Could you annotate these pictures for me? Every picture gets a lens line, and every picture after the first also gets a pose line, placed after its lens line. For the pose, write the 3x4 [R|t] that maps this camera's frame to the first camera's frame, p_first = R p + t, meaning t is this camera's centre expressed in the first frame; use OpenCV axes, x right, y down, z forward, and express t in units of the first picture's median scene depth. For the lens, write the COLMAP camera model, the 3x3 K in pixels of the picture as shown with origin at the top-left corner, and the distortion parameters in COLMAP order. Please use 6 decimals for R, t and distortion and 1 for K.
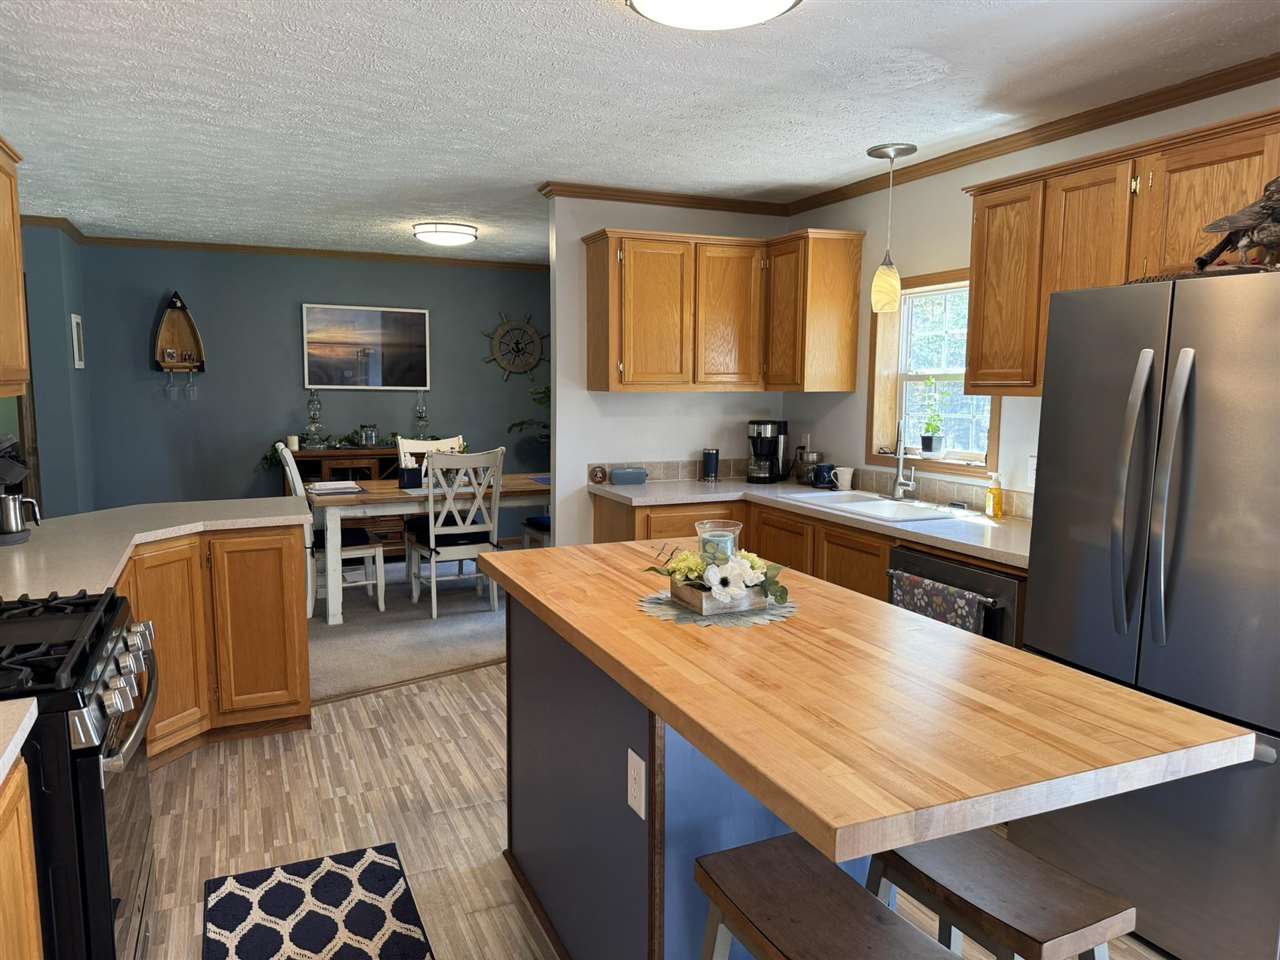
lens RADIAL K [[895.6, 0, 648.0], [0, 895.6, 480.4], [0, 0, 1]] dist [0.069725, -0.092733]
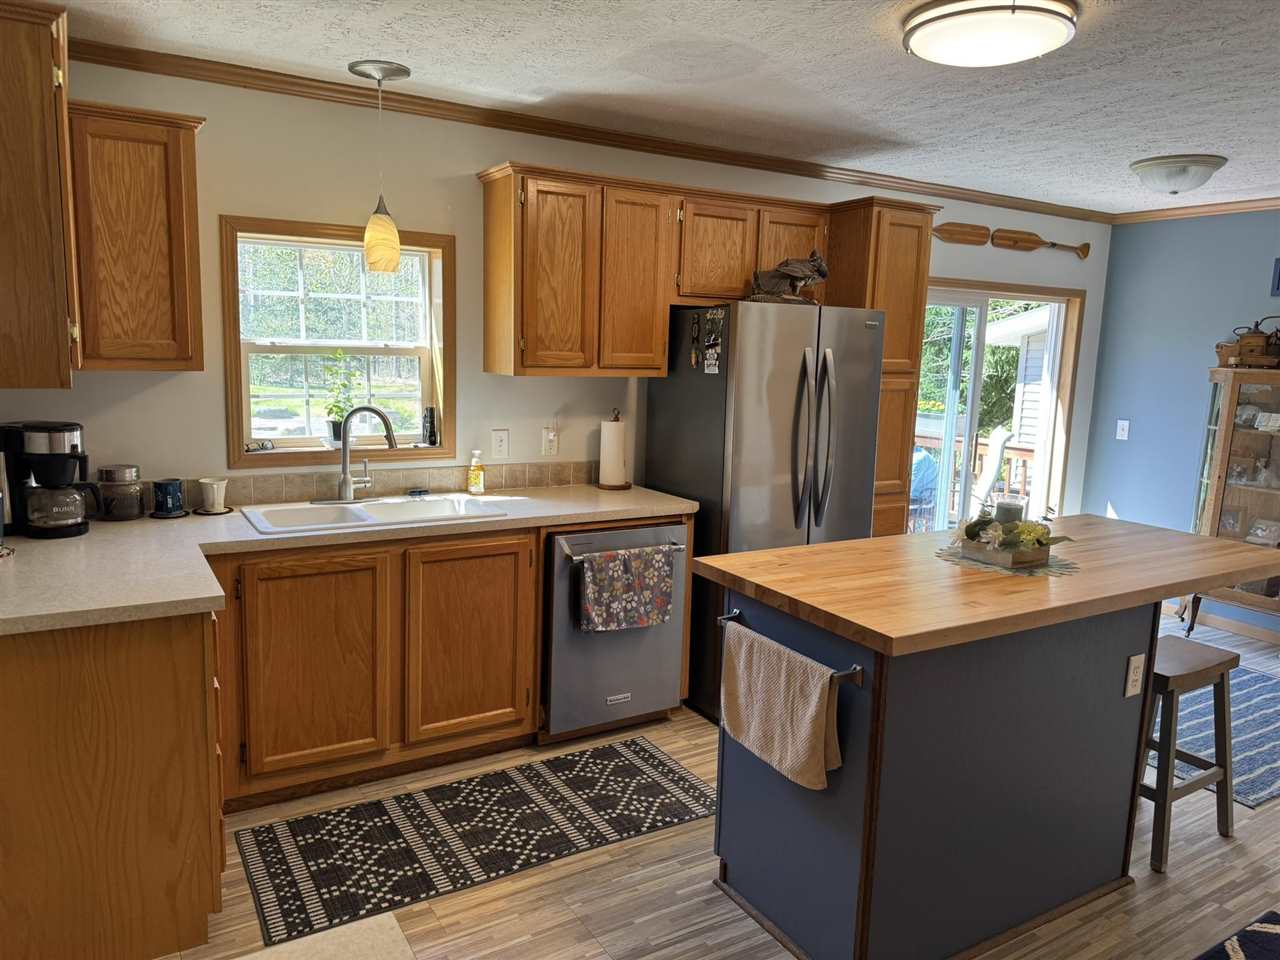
lens RADIAL K [[895.6, 0, 626.0], [0, 895.6, 490.1], [0, 0, 1]] dist [0.069725, -0.092733]
pose [[-0.123649, -0.165632, 0.978405, -0.508088], [0.082001, 0.980894, 0.176417, -0.104132], [-0.988932, 0.102044, -0.107704, 0.768159]]
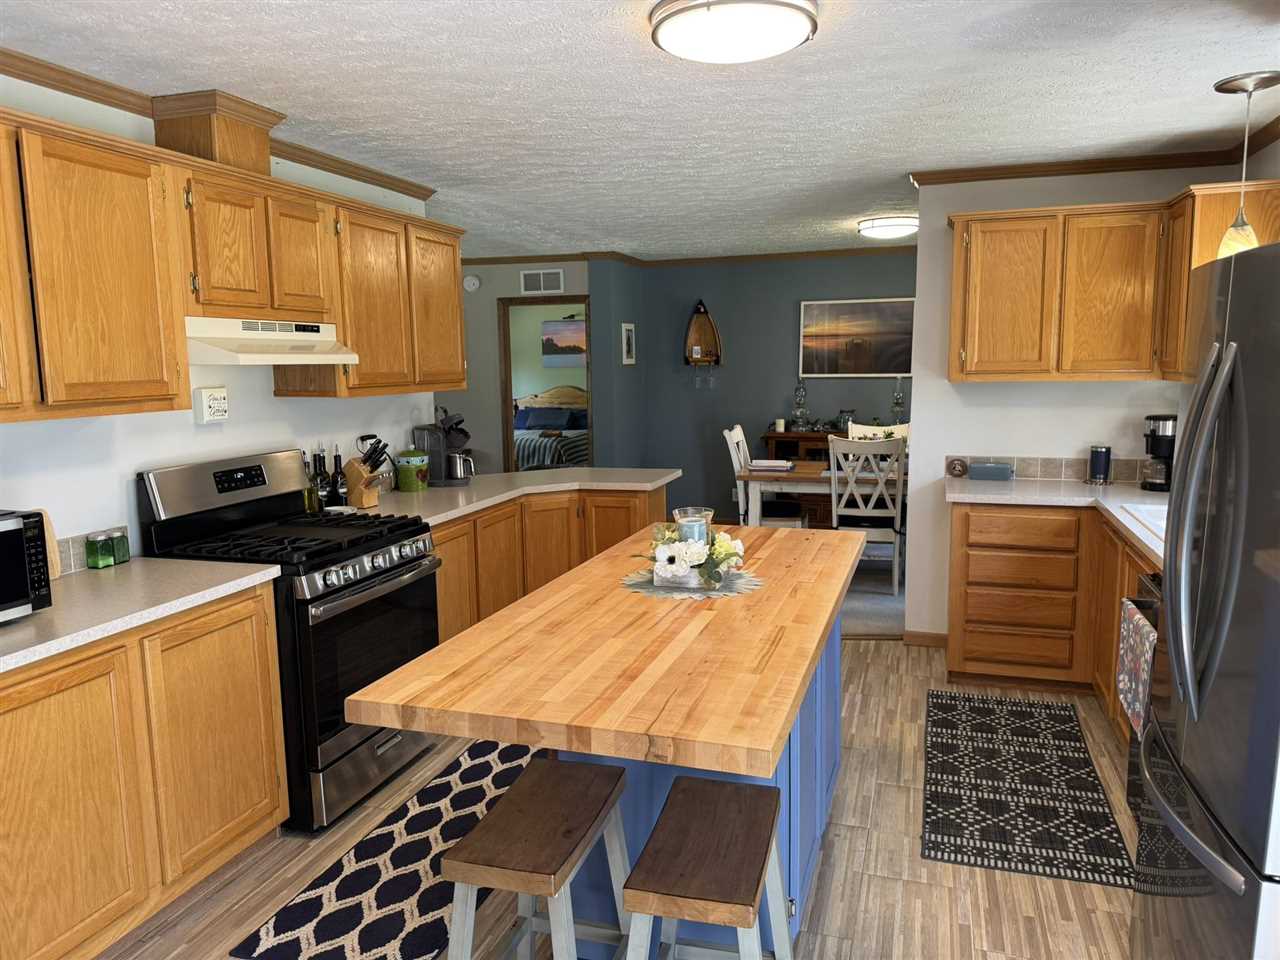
lens RADIAL K [[895.6, 0, 636.0], [0, 895.6, 479.8], [0, 0, 1]] dist [0.069725, -0.092733]
pose [[0.745038, 0.071793, -0.663147, 0.350915], [-0.058355, 0.997394, 0.042418, -0.015288], [0.664464, 0.007095, 0.747286, 0.046202]]
